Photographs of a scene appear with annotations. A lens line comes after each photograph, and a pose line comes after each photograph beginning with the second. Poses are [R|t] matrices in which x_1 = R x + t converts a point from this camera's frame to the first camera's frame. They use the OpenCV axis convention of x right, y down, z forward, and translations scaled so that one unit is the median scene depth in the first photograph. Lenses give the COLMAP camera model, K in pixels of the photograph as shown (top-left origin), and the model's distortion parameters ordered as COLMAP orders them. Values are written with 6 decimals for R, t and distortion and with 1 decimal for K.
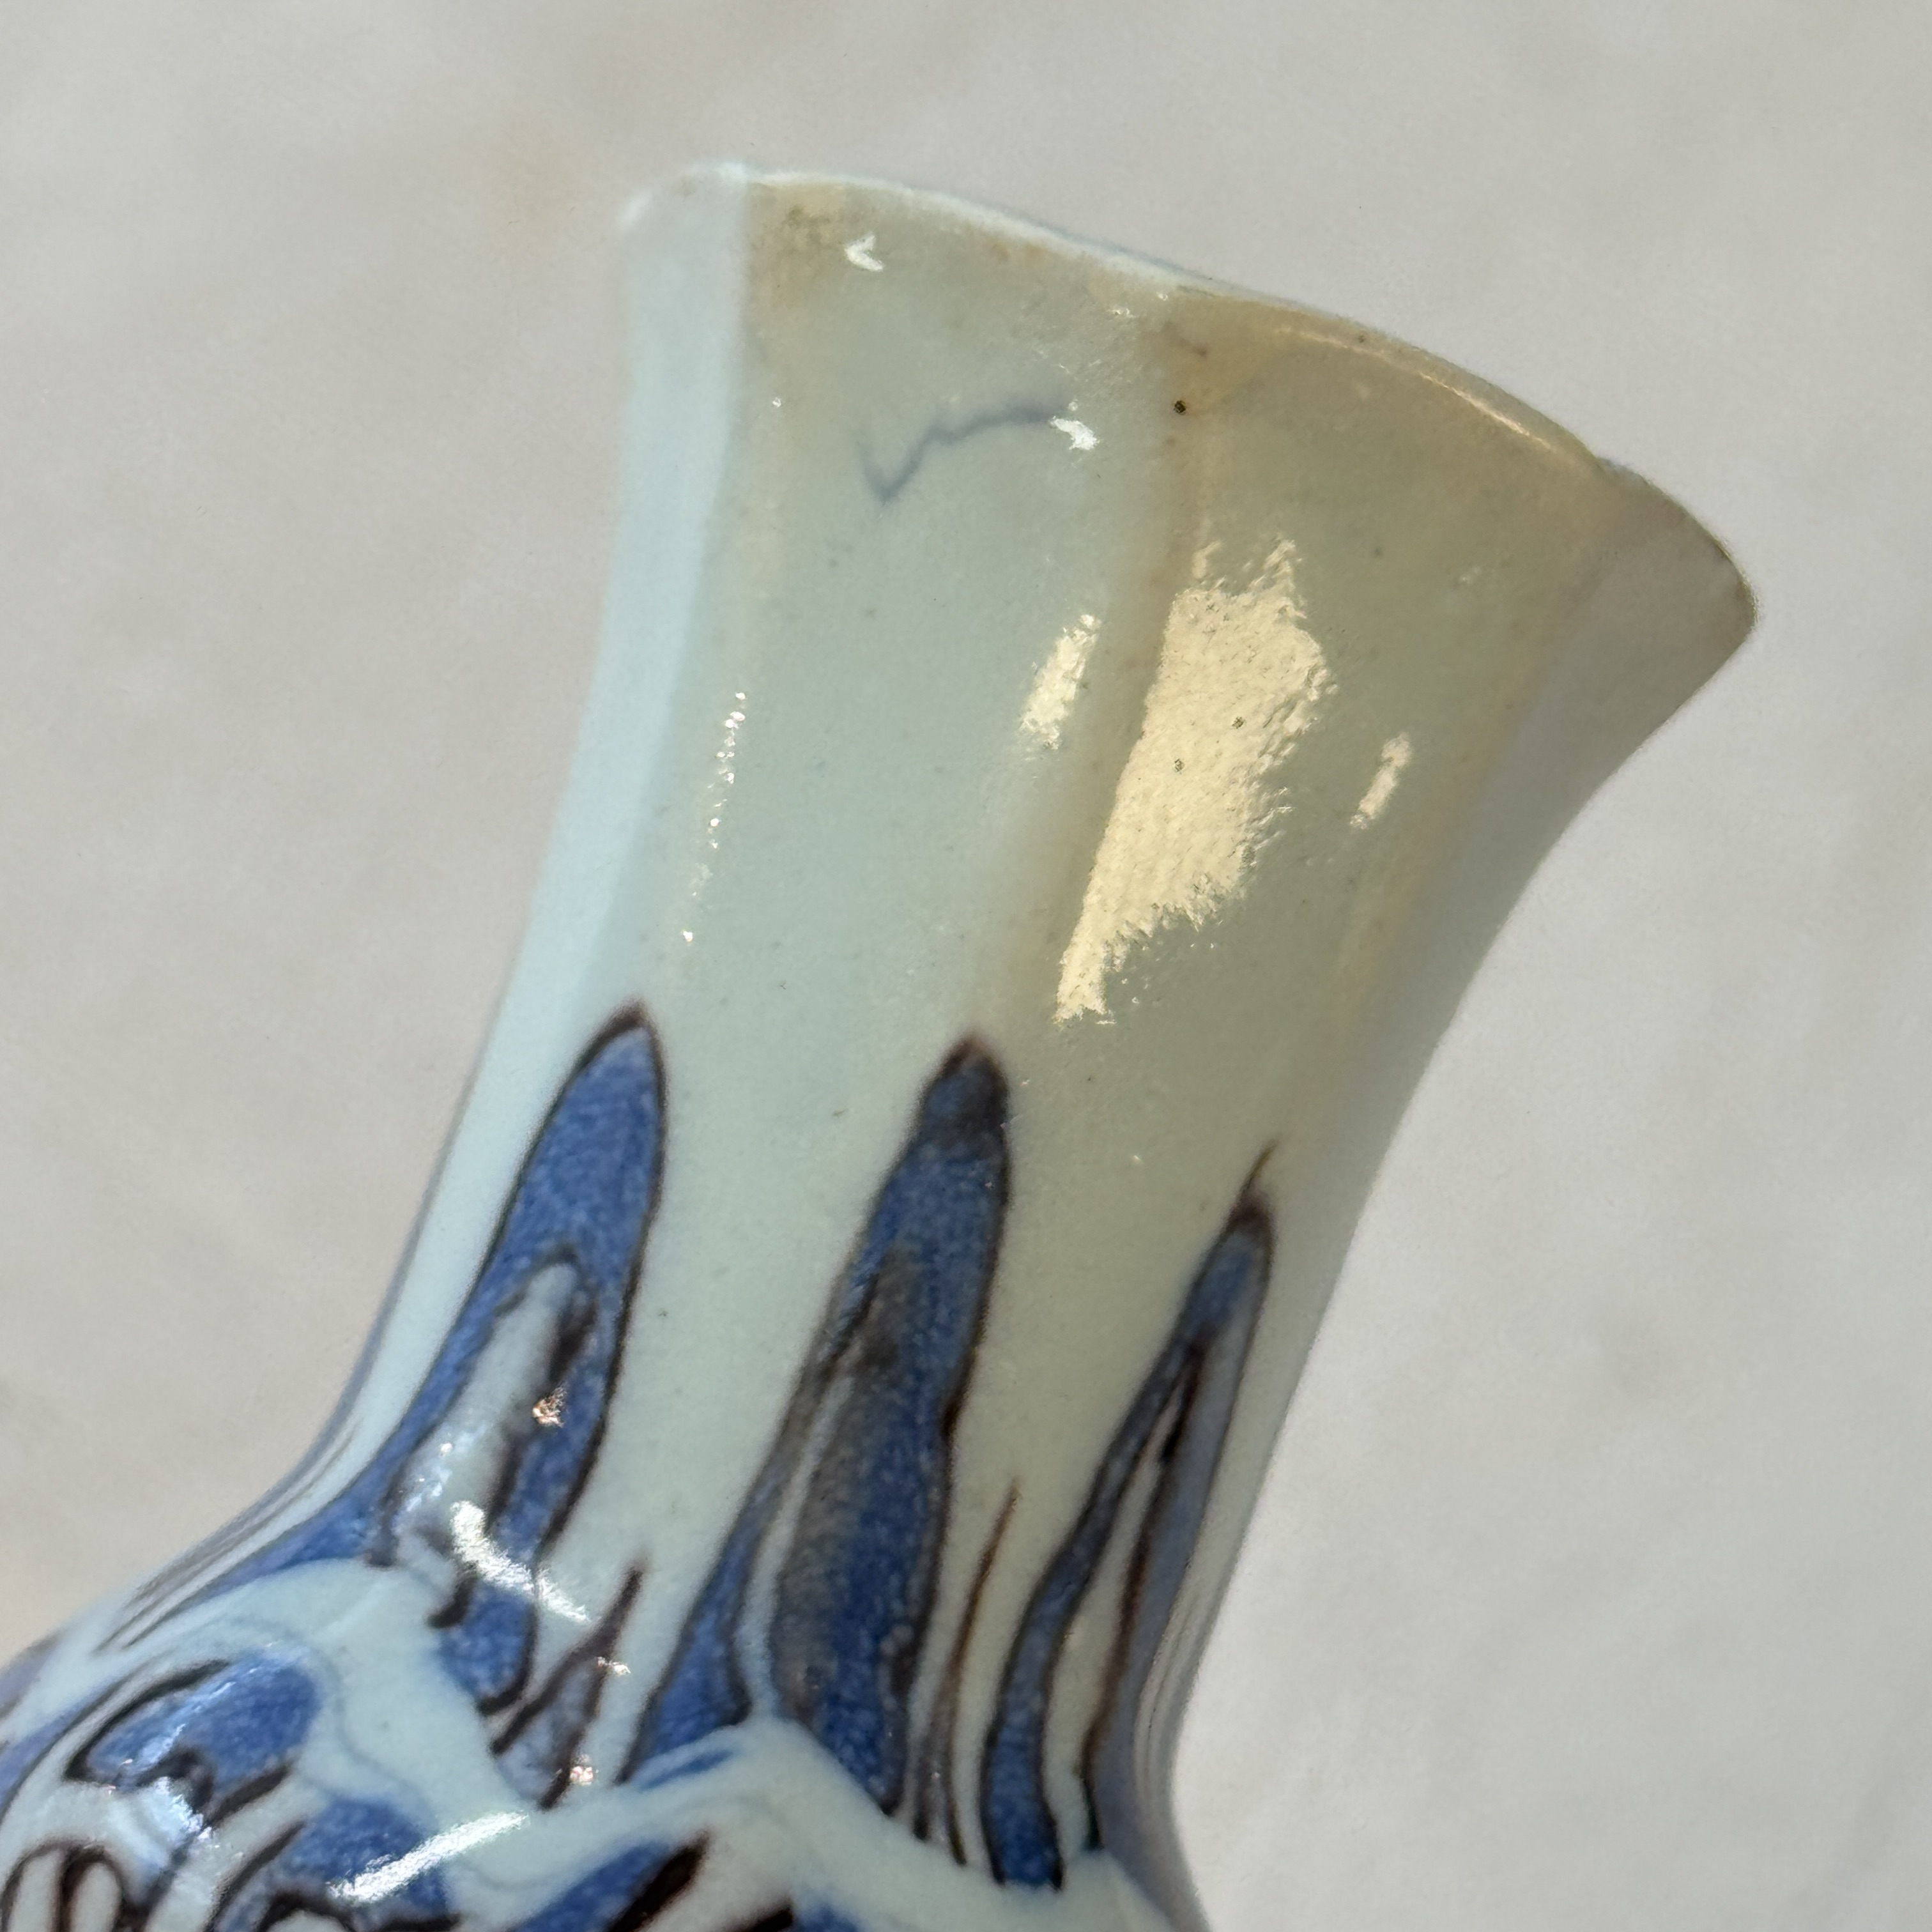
lens RADIAL K [[7572.9, 0, 992.1], [0, 7572.9, 974.7], [0, 0, 1]] dist [0.159171, -2.565779]
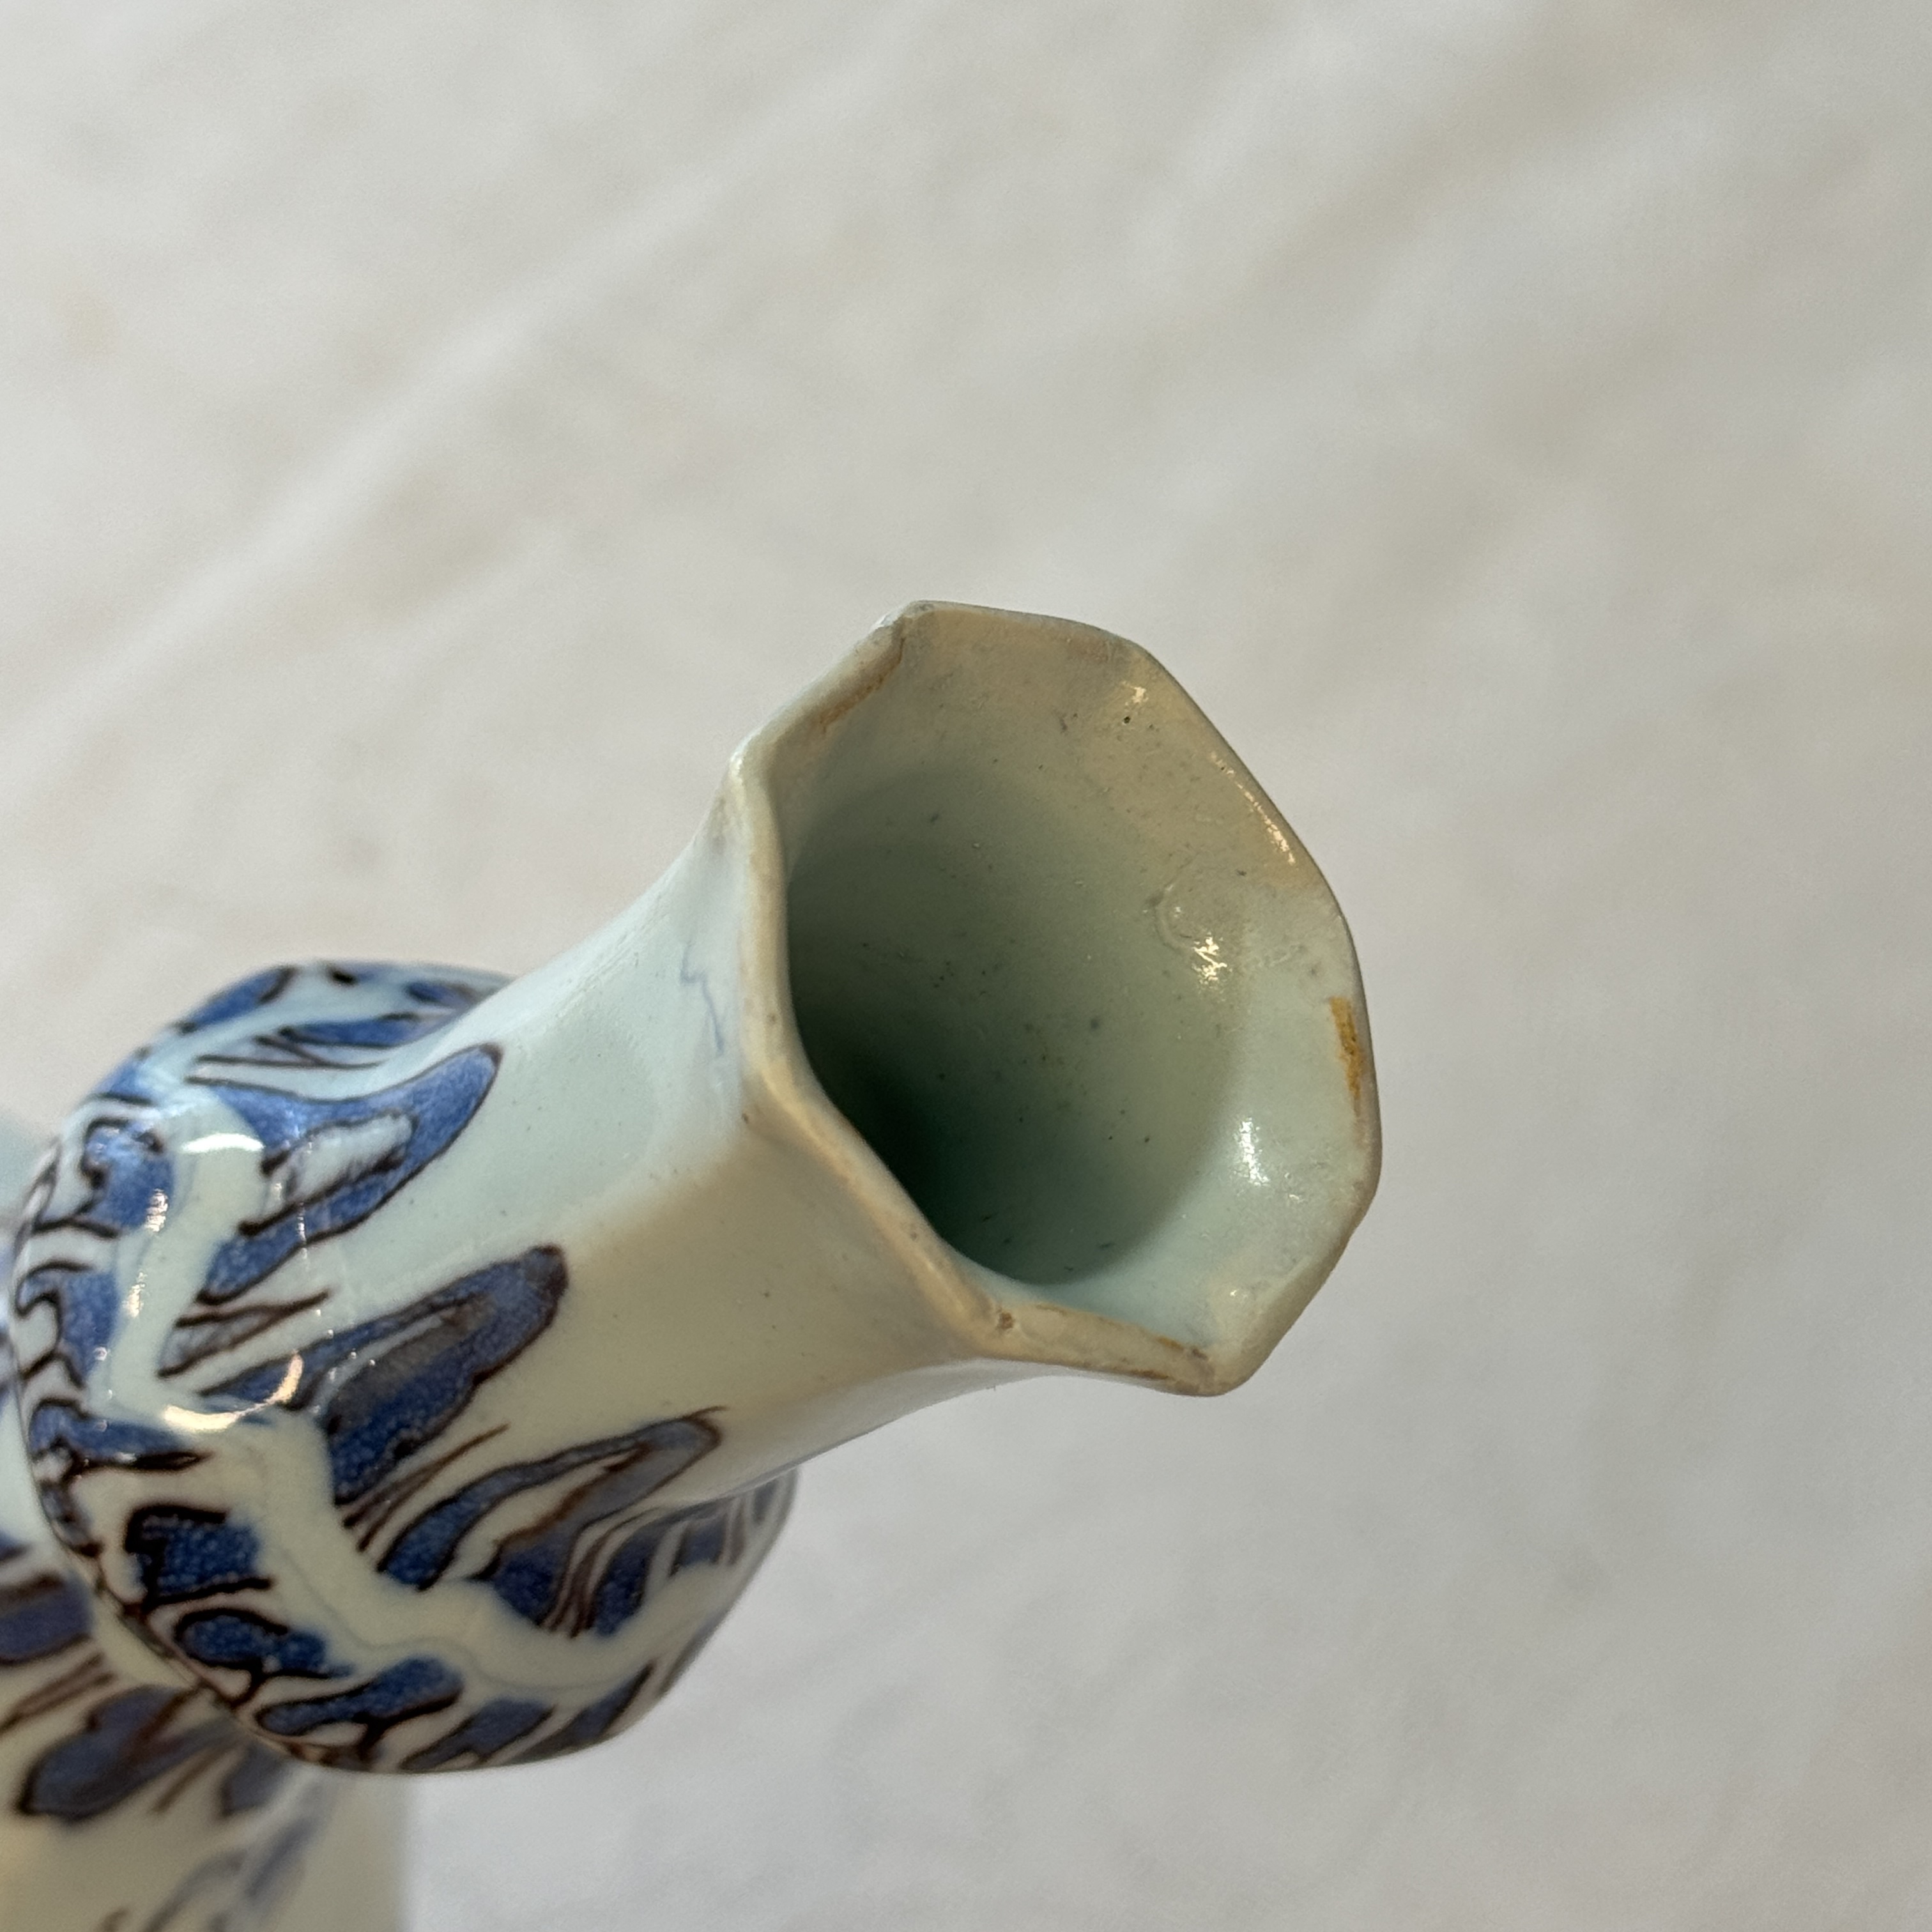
lens RADIAL K [[4643.8, 0, 966.0], [0, 4643.8, 966.0], [0, 0, 1]] dist [0.117991, 0.198952]
pose [[0.582715, 0.733189, -0.350540, 0.338620], [-0.356617, 0.618287, 0.700390, -0.728371], [0.730252, -0.283119, 0.621752, 0.490297]]
